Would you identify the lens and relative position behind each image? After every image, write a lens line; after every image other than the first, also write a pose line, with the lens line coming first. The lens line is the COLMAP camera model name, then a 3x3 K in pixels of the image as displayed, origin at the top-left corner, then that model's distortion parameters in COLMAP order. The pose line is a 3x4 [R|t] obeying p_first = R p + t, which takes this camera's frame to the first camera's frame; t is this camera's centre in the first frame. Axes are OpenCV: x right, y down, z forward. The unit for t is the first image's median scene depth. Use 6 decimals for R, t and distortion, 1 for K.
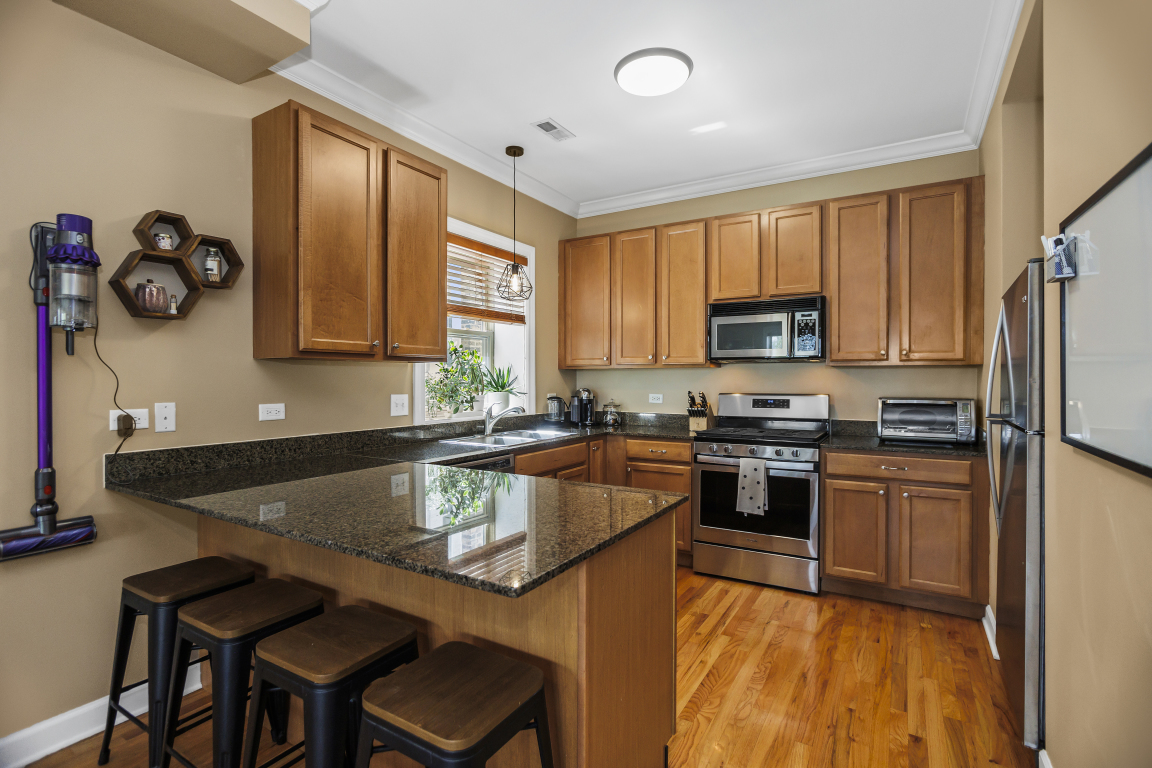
lens RADIAL K [[556.3, 0, 558.4], [0, 556.3, 383.3], [0, 0, 1]] dist [-0.016120, 0.009379]
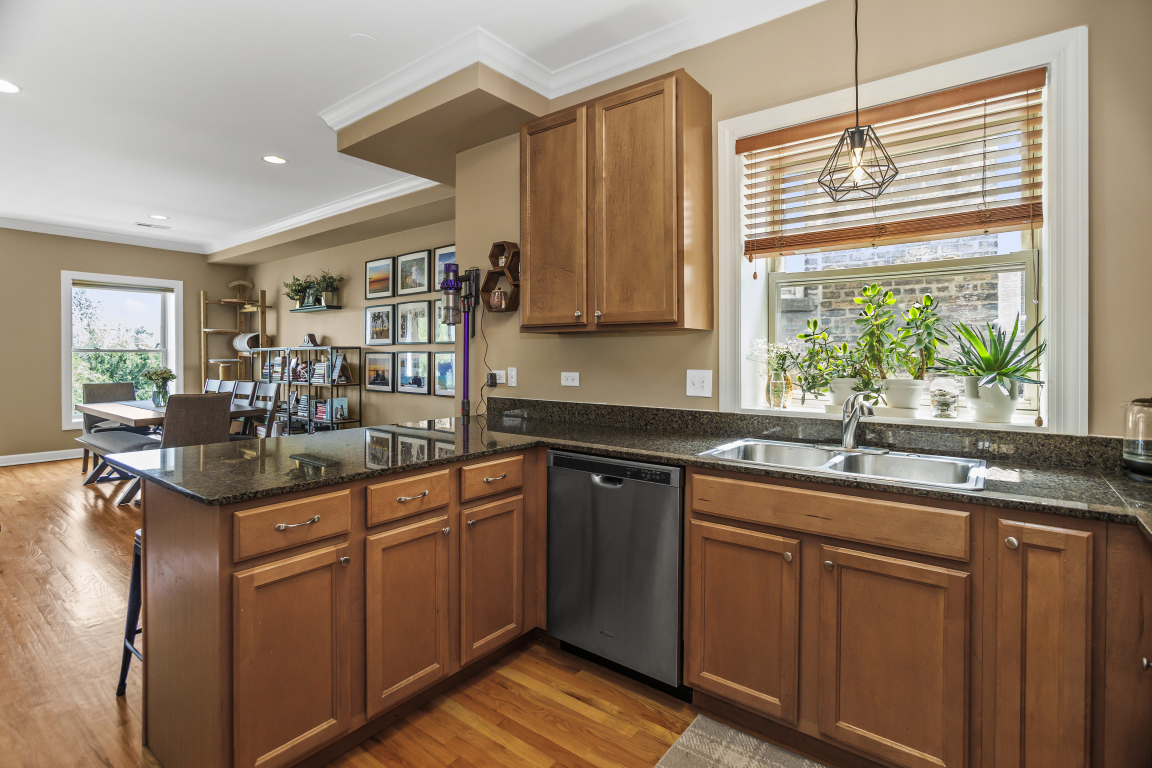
lens RADIAL K [[556.3, 0, 590.5], [0, 556.3, 351.6], [0, 0, 1]] dist [-0.016120, 0.009379]
pose [[-0.082204, -0.000657, -0.996615, 0.440722], [-0.005632, 0.999984, -0.000194, -0.004648], [0.996600, 0.005597, -0.082206, 0.761494]]
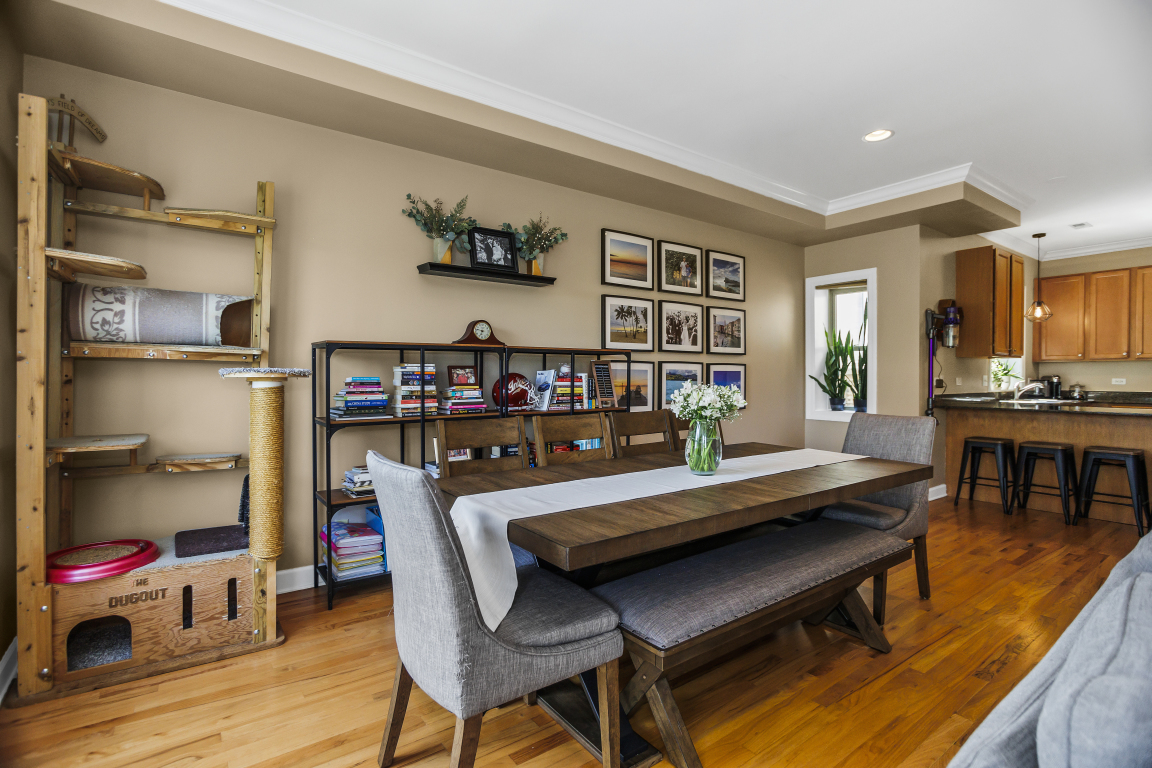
lens RADIAL K [[556.3, 0, 570.1], [0, 556.3, 379.0], [0, 0, 1]] dist [-0.016120, 0.009379]
pose [[0.931446, 0.004508, -0.363851, -0.774623], [-0.006375, 0.999972, -0.003931, 0.042102], [0.363823, 0.005981, 0.931449, -1.078465]]
